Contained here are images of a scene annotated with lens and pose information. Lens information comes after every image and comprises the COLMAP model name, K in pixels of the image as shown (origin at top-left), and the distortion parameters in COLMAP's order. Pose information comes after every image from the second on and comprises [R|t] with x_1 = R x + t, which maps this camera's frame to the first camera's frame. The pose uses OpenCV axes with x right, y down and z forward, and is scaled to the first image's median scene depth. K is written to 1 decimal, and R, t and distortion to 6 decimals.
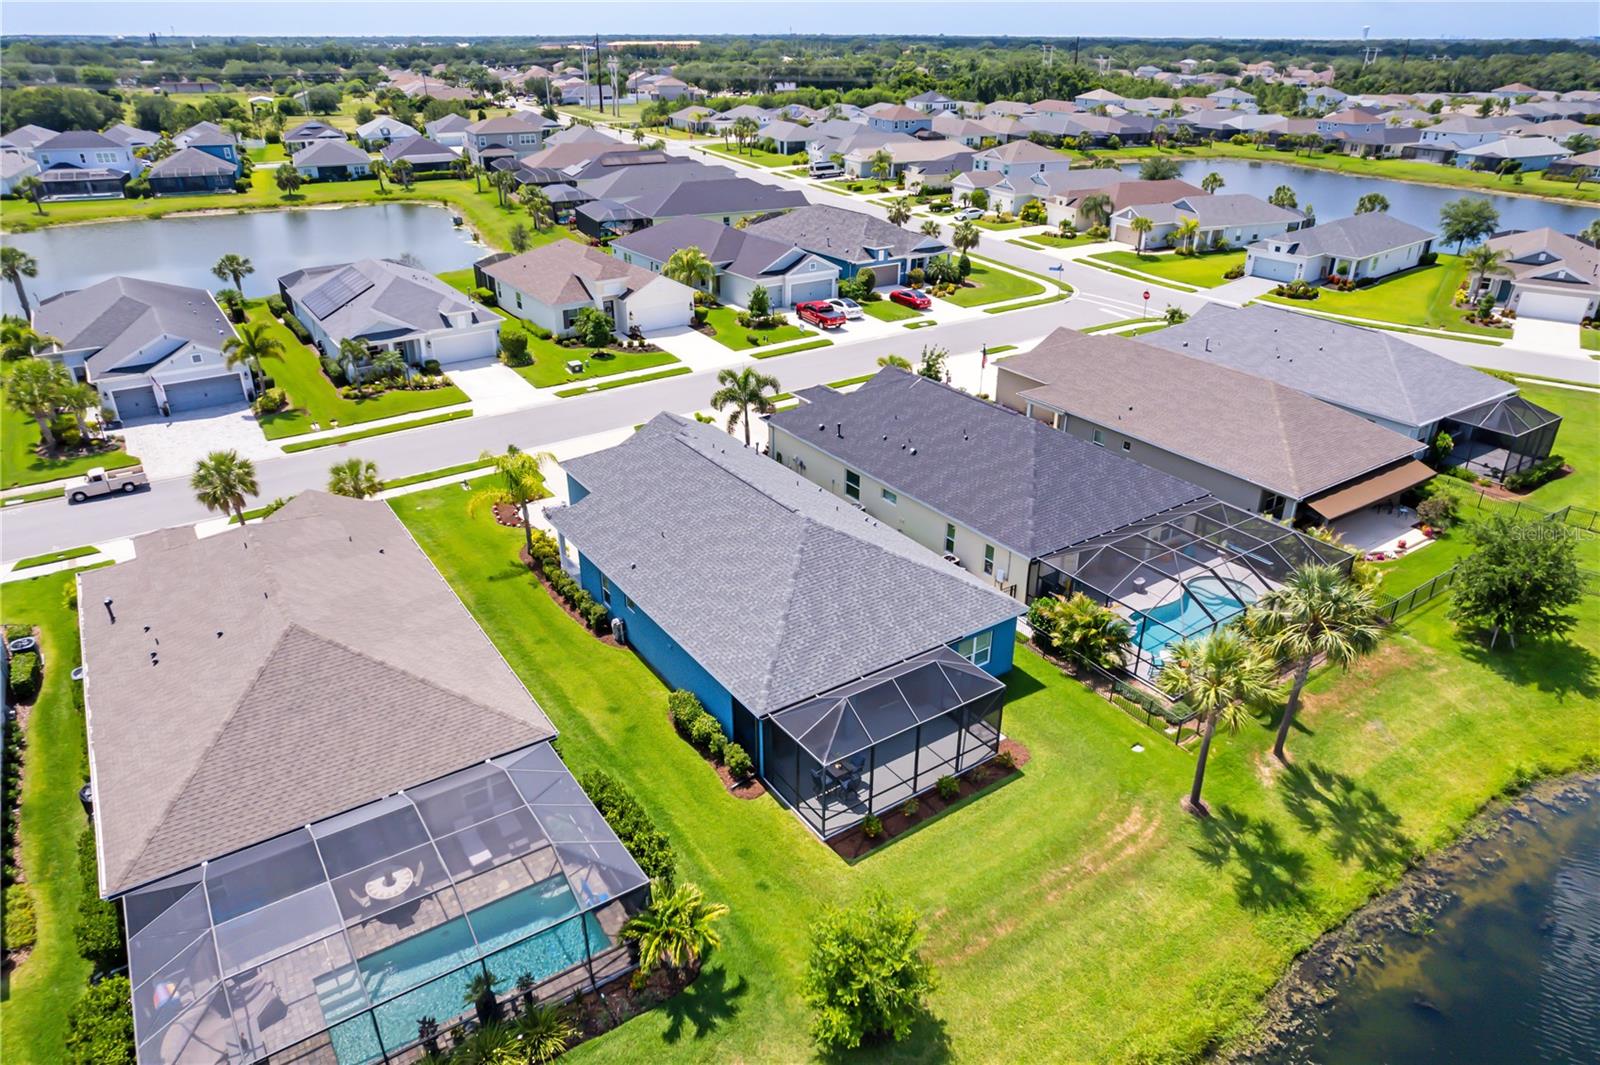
lens RADIAL K [[1025.5, 0, 804.8], [0, 1025.5, 531.6], [0, 0, 1]] dist [-0.074383, 0.068157]
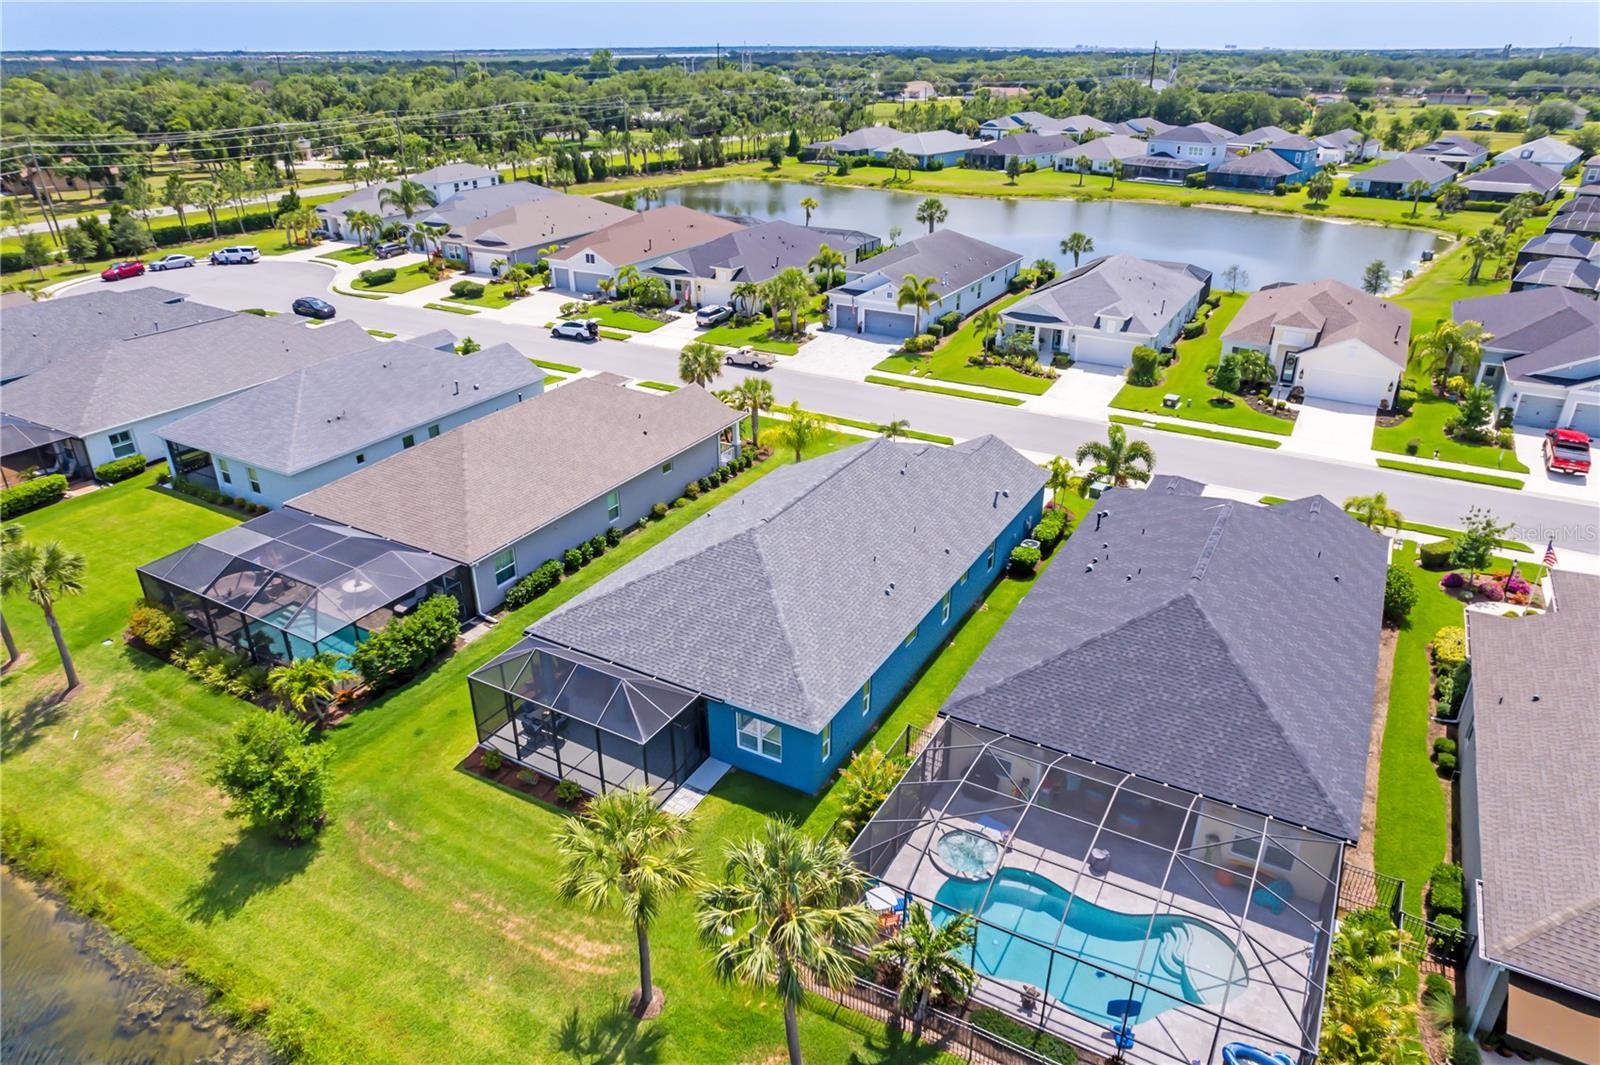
lens RADIAL K [[1028.2, 0, 806.4], [0, 1028.2, 488.8], [0, 0, 1]] dist [-0.088616, 0.087893]
pose [[0.441768, 0.356901, -0.823081, 0.792198], [-0.393614, 0.901548, 0.179664, -0.237395], [0.806169, 0.244607, 0.538756, 0.480026]]
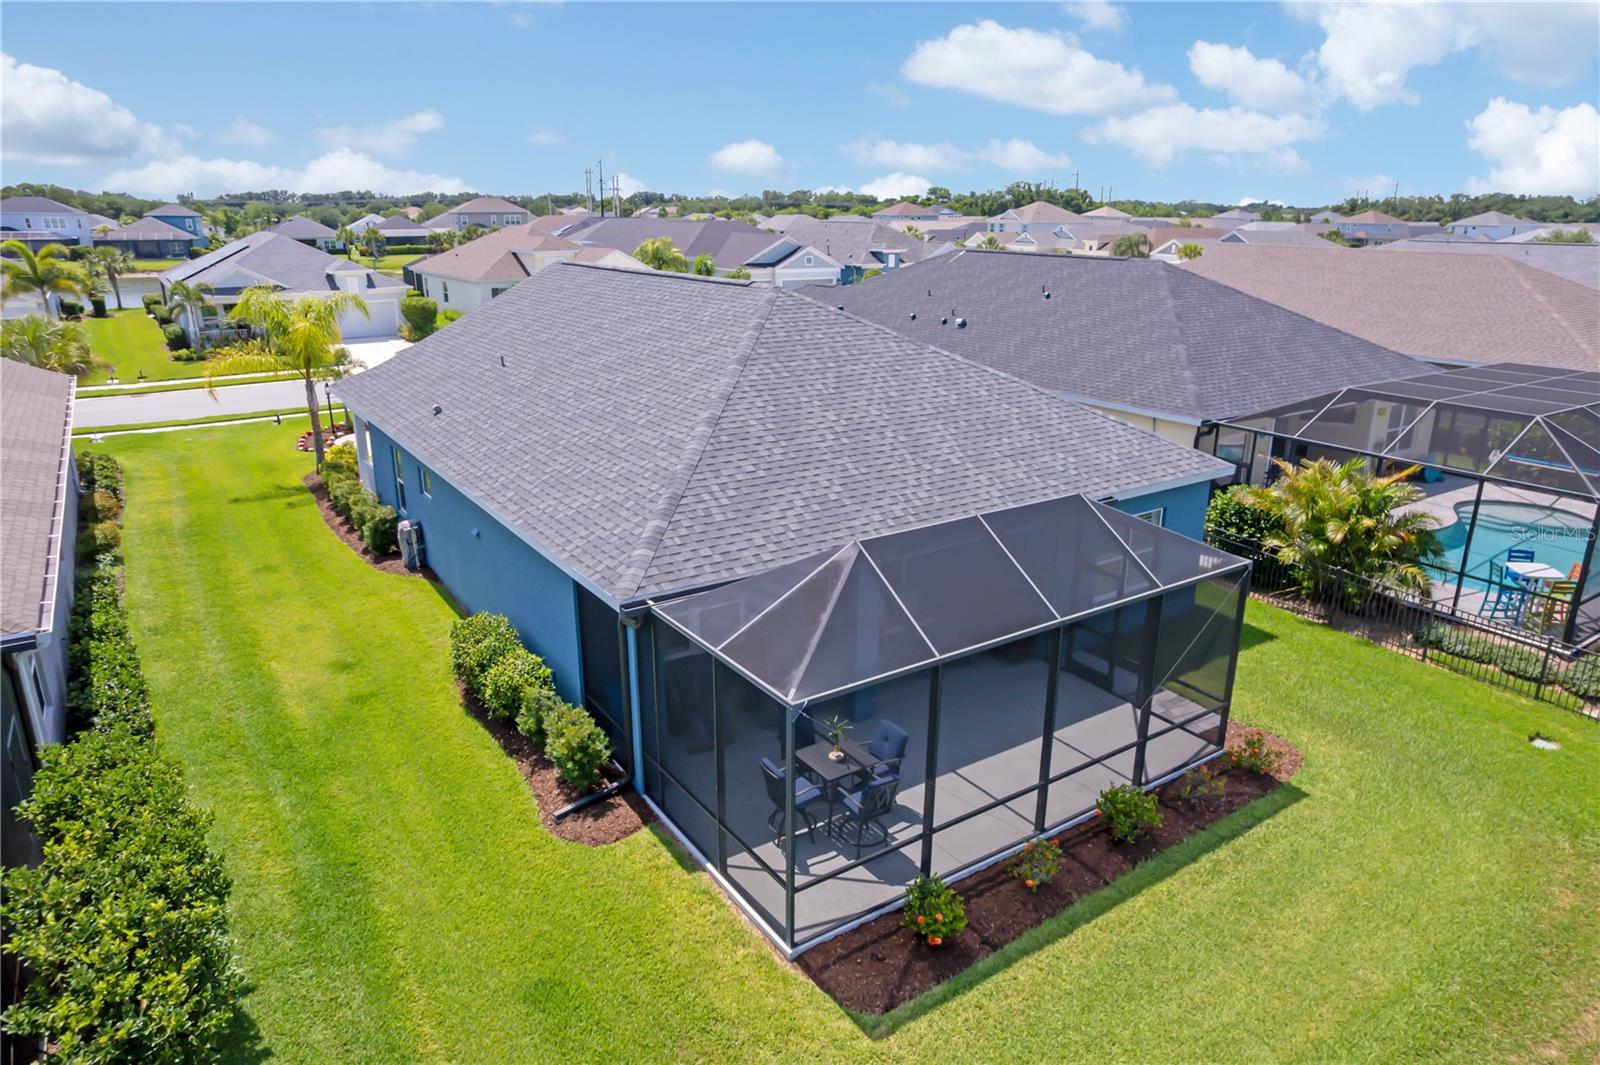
lens RADIAL K [[1025.5, 0, 804.8], [0, 1025.5, 531.6], [0, 0, 1]] dist [-0.074383, 0.068157]
pose [[0.999983, 0.005175, -0.002567, 0.018367], [-0.005487, 0.989901, -0.141655, 0.168567], [0.001808, 0.141666, 0.989913, 0.517461]]
